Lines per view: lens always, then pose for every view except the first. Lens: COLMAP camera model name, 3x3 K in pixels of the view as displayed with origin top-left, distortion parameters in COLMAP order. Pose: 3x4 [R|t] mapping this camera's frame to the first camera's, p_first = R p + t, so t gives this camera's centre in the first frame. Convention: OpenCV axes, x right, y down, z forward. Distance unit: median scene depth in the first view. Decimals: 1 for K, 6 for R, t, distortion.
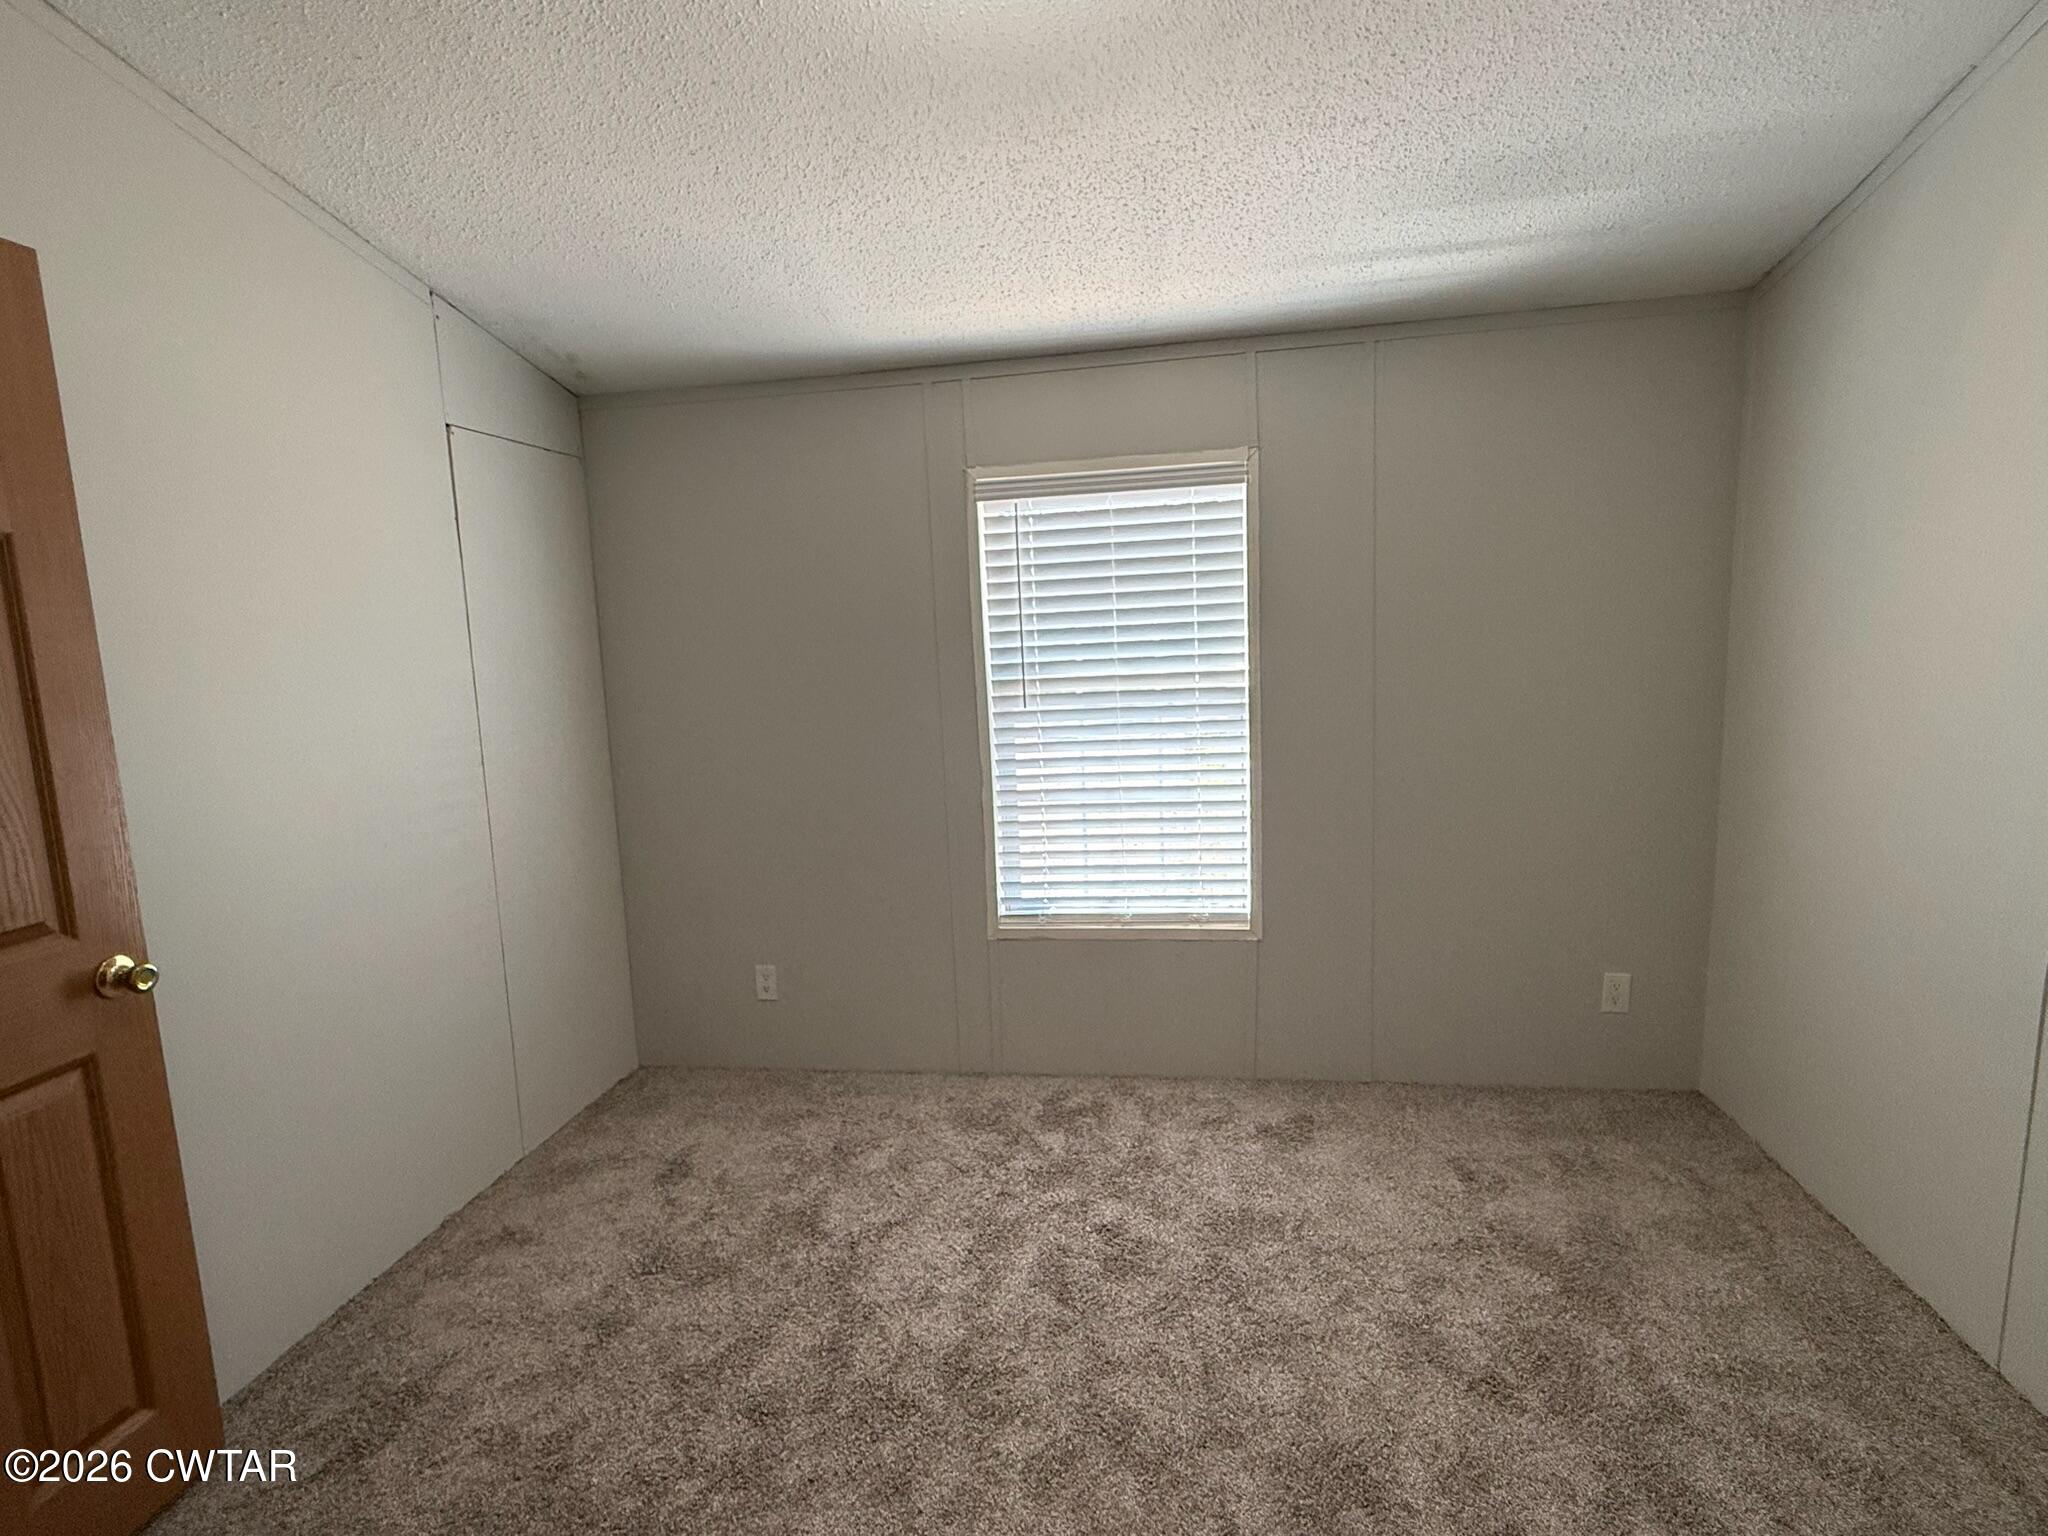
lens RADIAL K [[1064.7, 0, 1016.3], [0, 1064.7, 767.1], [0, 0, 1]] dist [0.001457, 0.000368]
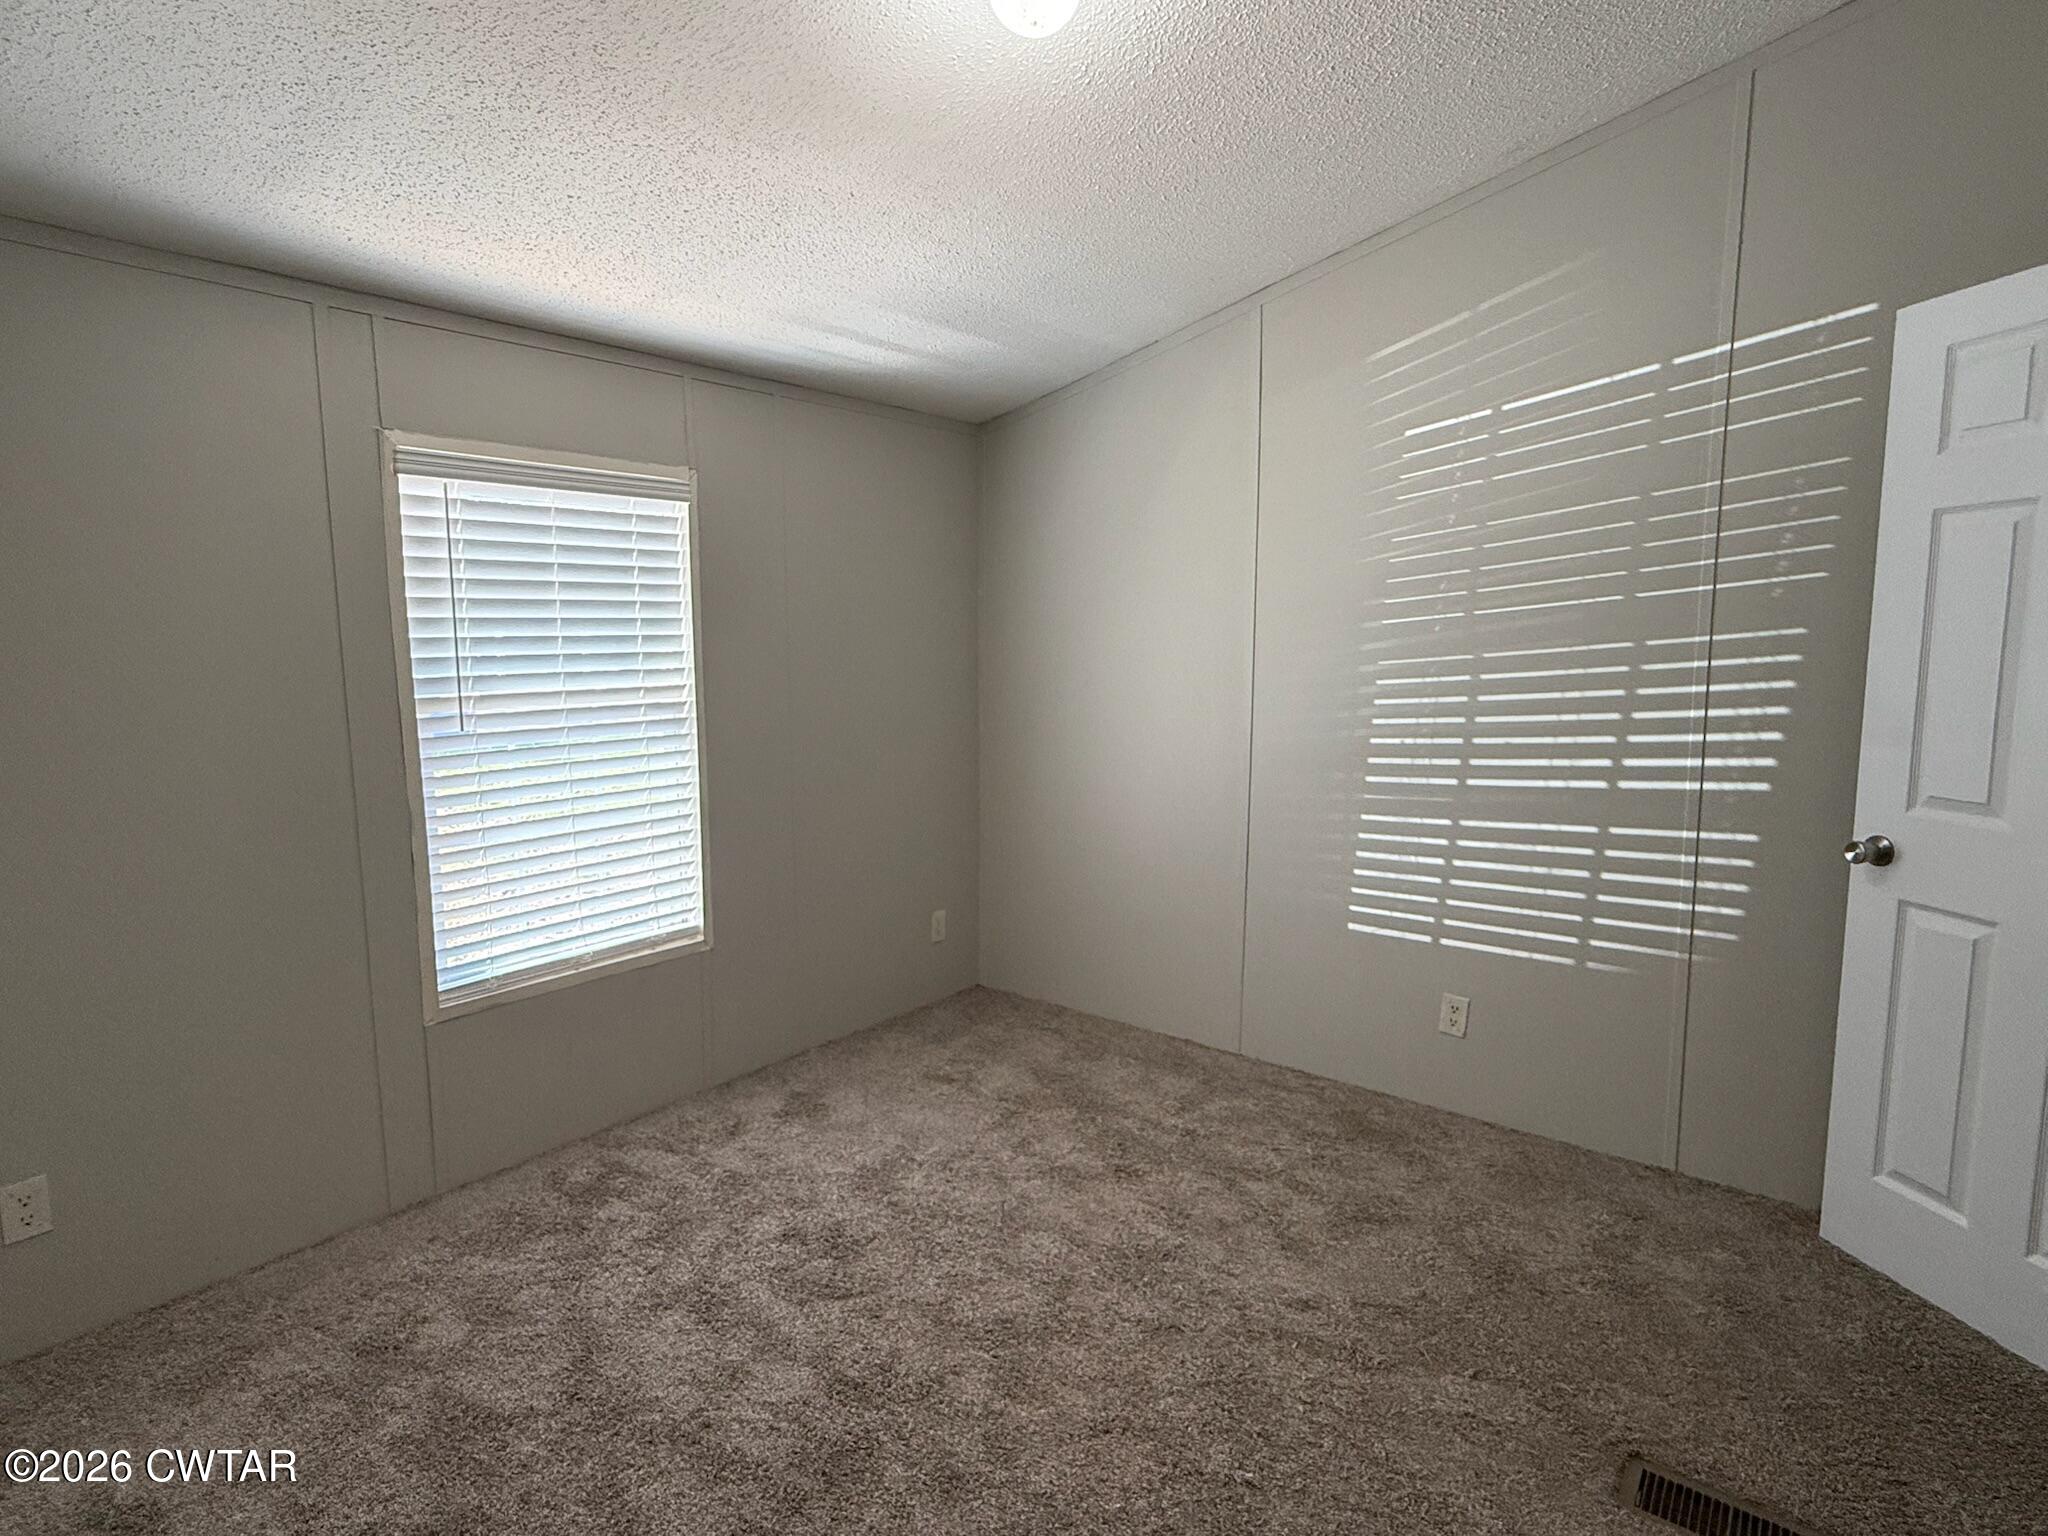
lens RADIAL K [[1064.7, 0, 1016.3], [0, 1064.7, 767.1], [0, 0, 1]] dist [0.001457, 0.000368]
pose [[0.500771, -0.064063, 0.863206, -0.523458], [0.103131, 0.994569, 0.013983, 0.005064], [-0.859414, 0.082021, 0.504658, 0.229005]]
